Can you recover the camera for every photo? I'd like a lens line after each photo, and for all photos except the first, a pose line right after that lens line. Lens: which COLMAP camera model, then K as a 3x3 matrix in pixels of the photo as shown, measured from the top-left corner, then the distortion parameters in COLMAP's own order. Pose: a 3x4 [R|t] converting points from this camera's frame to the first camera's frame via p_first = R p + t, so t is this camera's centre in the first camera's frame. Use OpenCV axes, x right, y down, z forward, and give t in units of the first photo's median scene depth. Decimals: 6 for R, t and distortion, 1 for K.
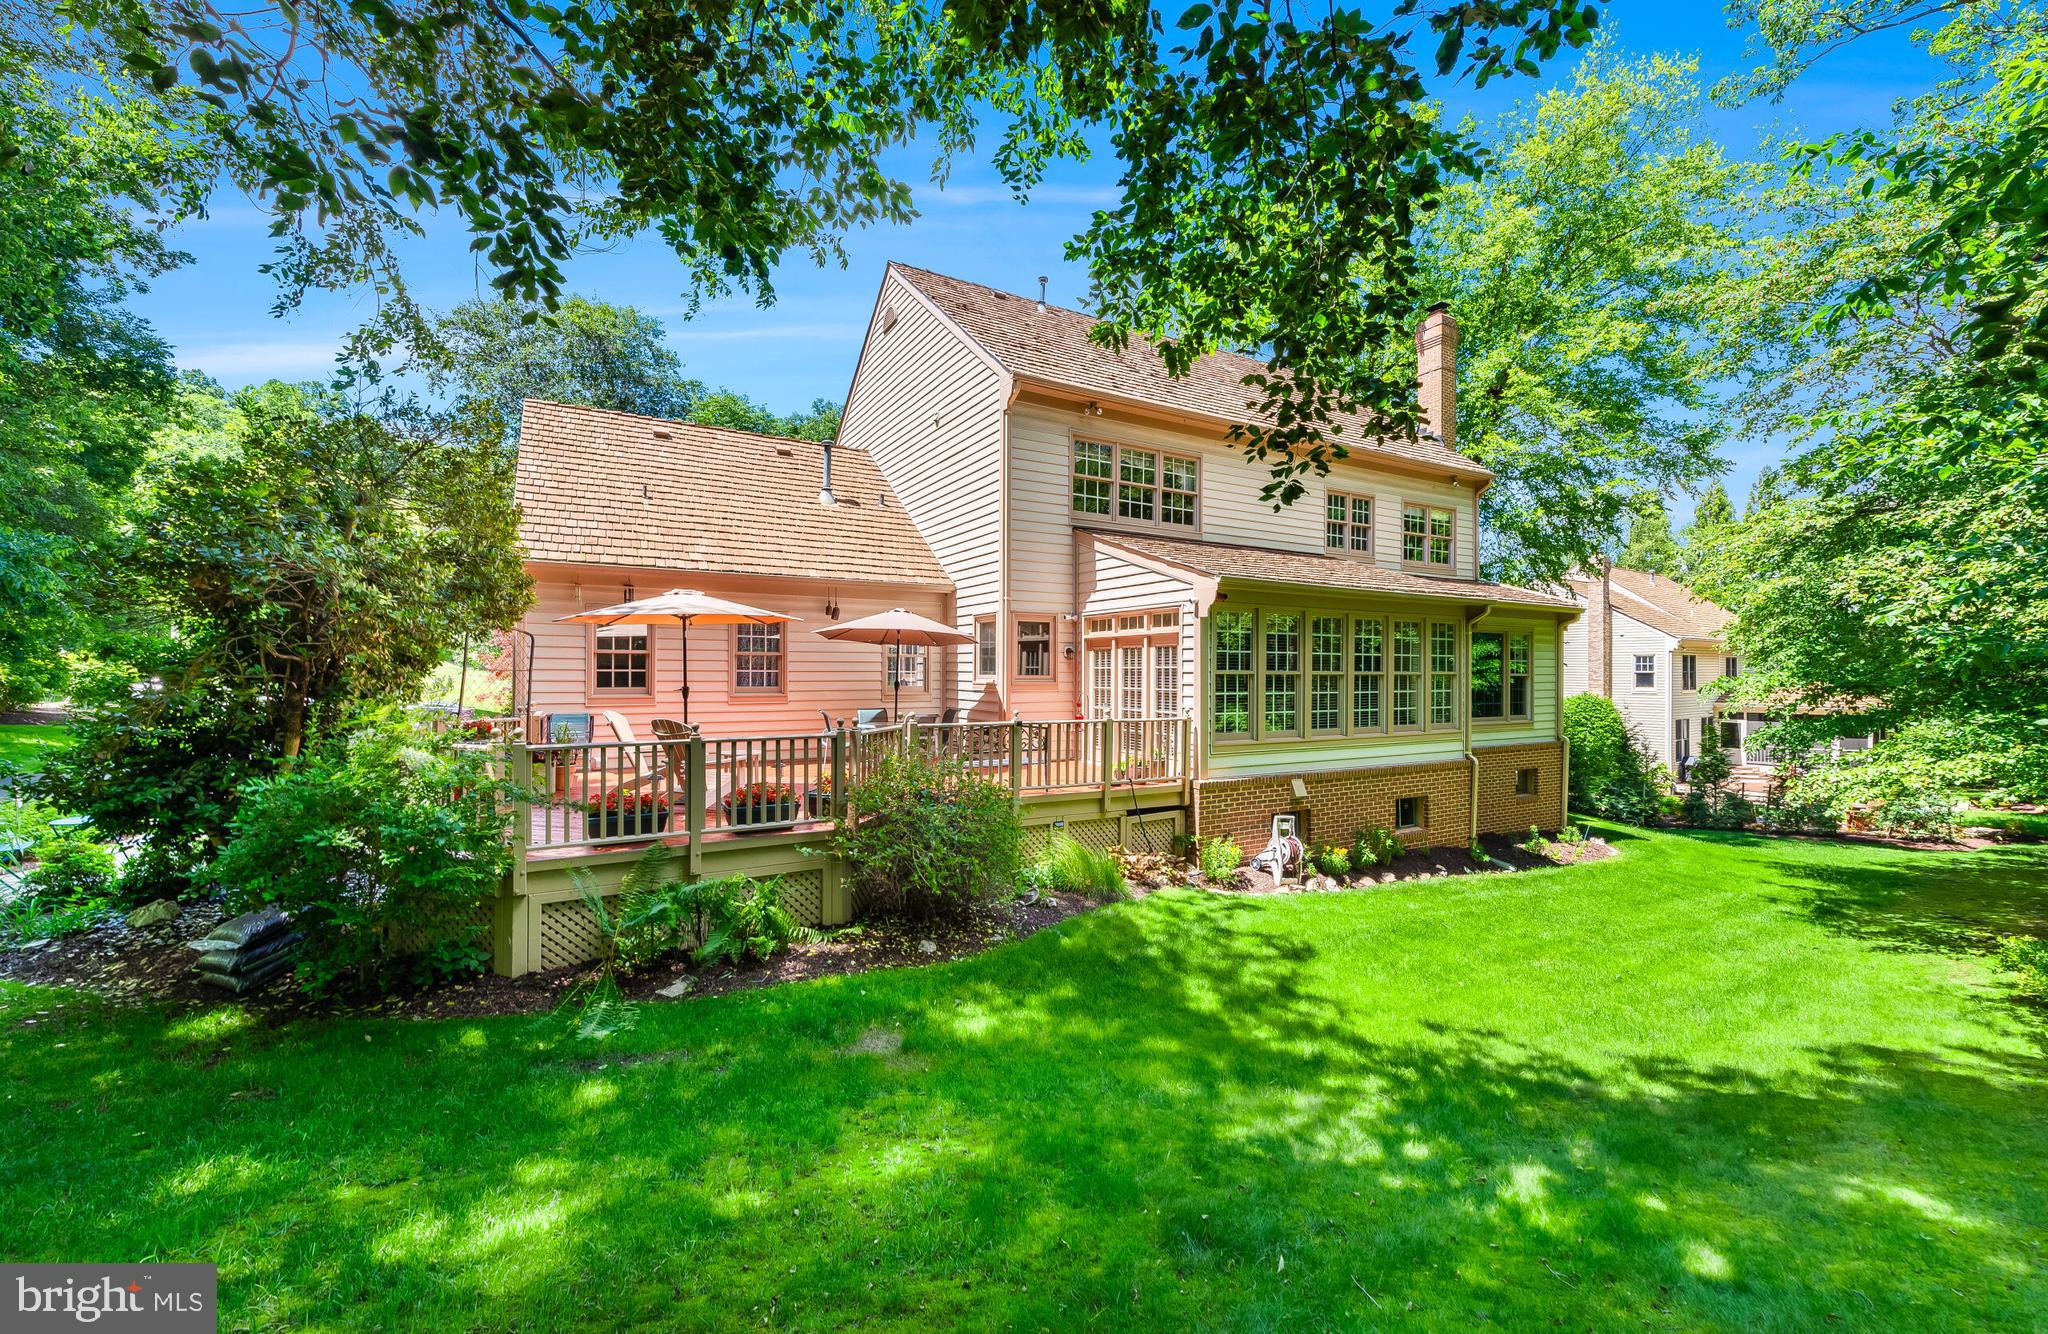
lens RADIAL K [[810.5, 0, 1024.0], [0, 810.5, 667.0], [0, 0, 1]] dist [0.000625, 0.000024]
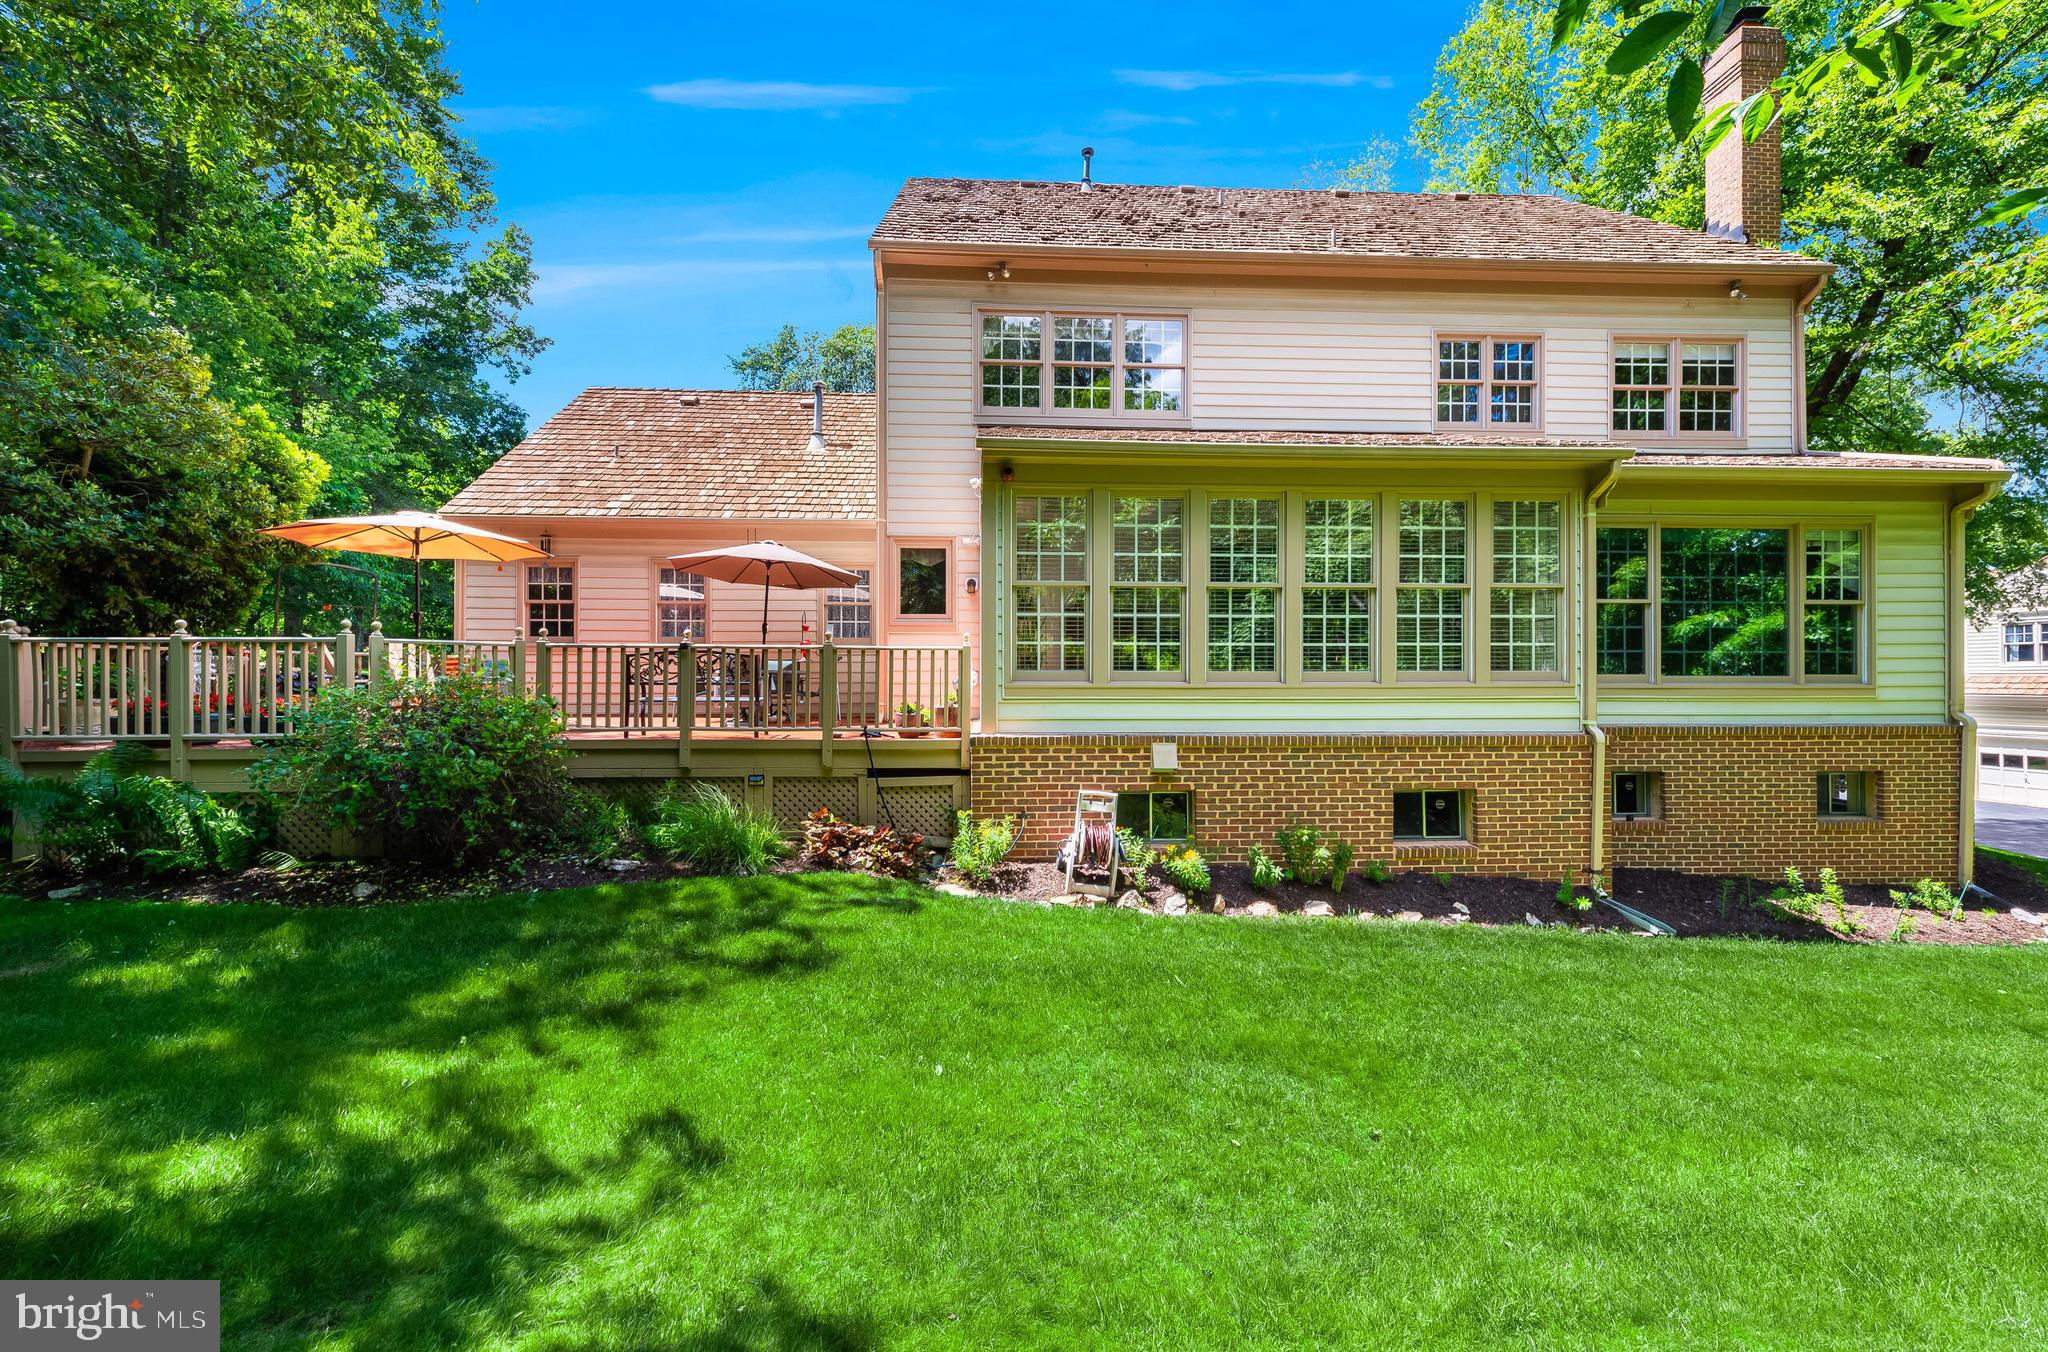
lens RADIAL K [[831.6, 0, 1024.0], [0, 831.6, 676.0], [0, 0, 1]] dist [0.000600, 0.000102]
pose [[0.892293, -0.006935, -0.451404, 0.487141], [0.007532, 0.999972, -0.000474, 0.075135], [0.451394, -0.002977, 0.892320, 0.308504]]
